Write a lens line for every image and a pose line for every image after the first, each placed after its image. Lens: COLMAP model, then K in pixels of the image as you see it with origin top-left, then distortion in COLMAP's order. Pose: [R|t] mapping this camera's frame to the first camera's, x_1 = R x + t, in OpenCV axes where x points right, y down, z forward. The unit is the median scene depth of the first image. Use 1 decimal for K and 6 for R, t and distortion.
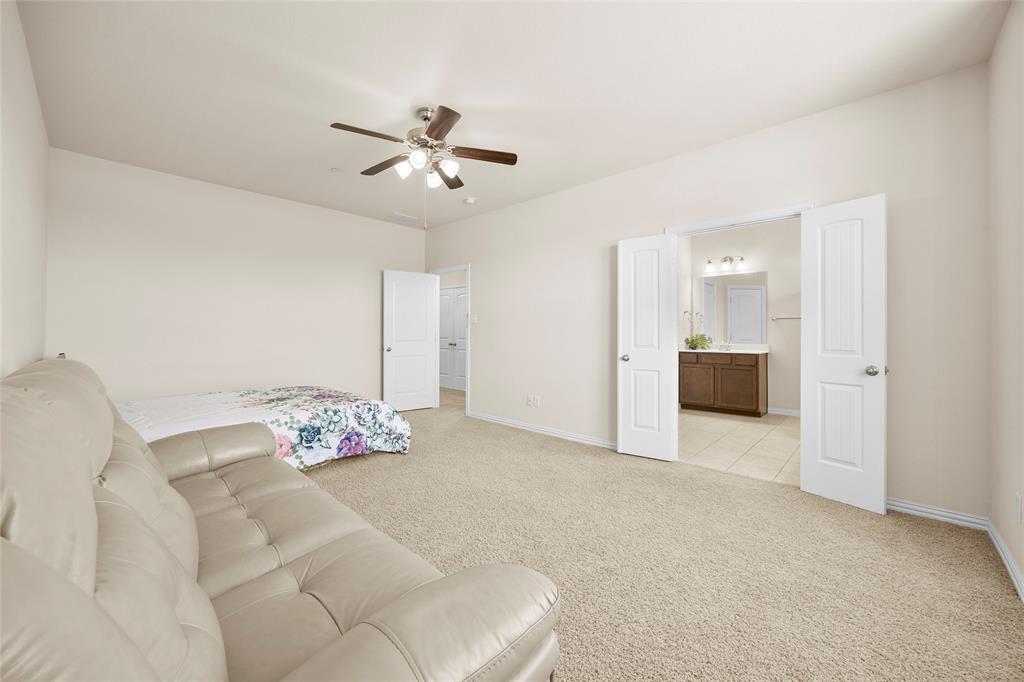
lens RADIAL K [[392.4, 0, 507.0], [0, 392.4, 333.9], [0, 0, 1]] dist [-0.002260, 0.000369]
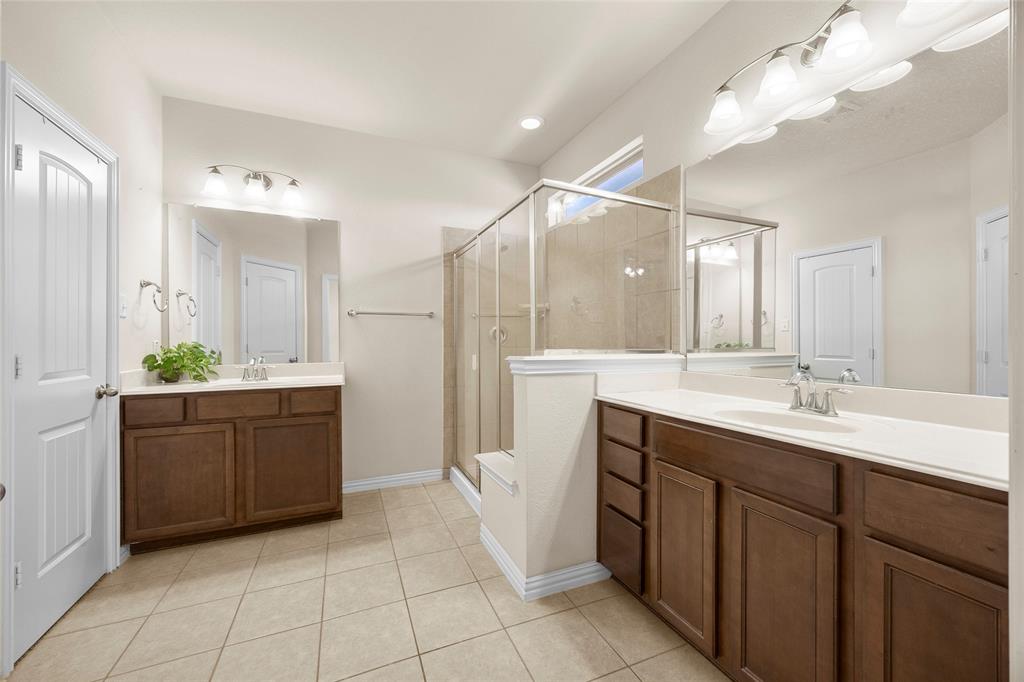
lens RADIAL K [[392.4, 0, 511.2], [0, 392.4, 346.6], [0, 0, 1]] dist [-0.002260, 0.000369]
pose [[0.390961, -0.009217, 0.920361, 0.266279], [0.001479, 0.999955, 0.009386, 0.000389], [-0.920406, -0.002308, 0.390957, 0.572592]]
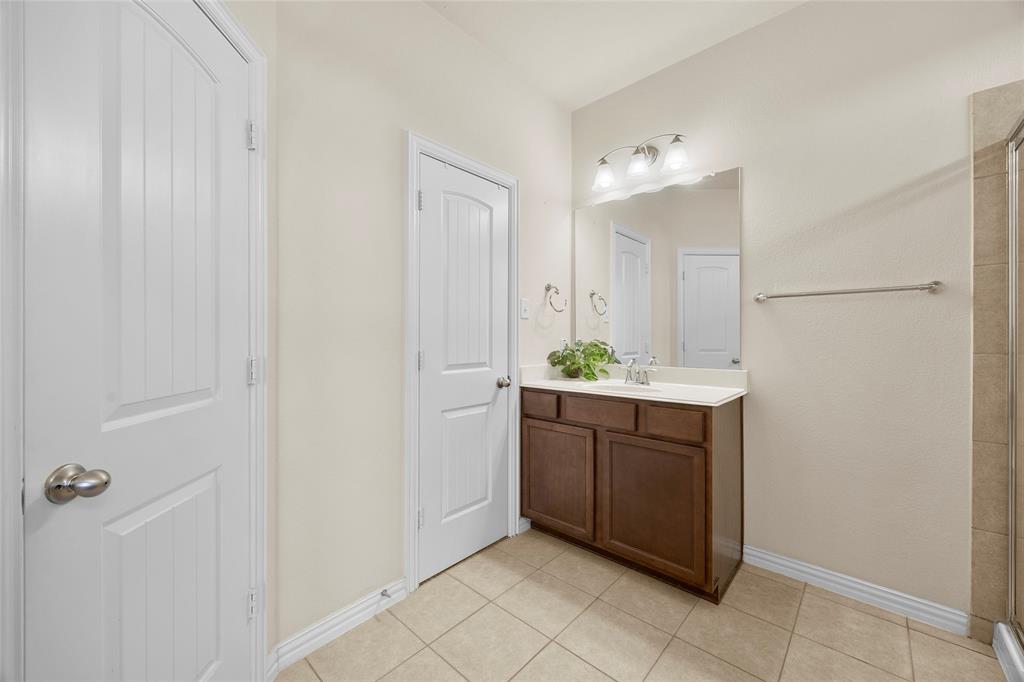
lens RADIAL K [[392.4, 0, 508.8], [0, 392.4, 340.3], [0, 0, 1]] dist [-0.002260, 0.000369]
pose [[0.999831, 0.004282, 0.017885, 0.430939], [-0.004362, 0.999981, 0.004432, -0.002444], [-0.017865, -0.004509, 0.999830, 0.627011]]
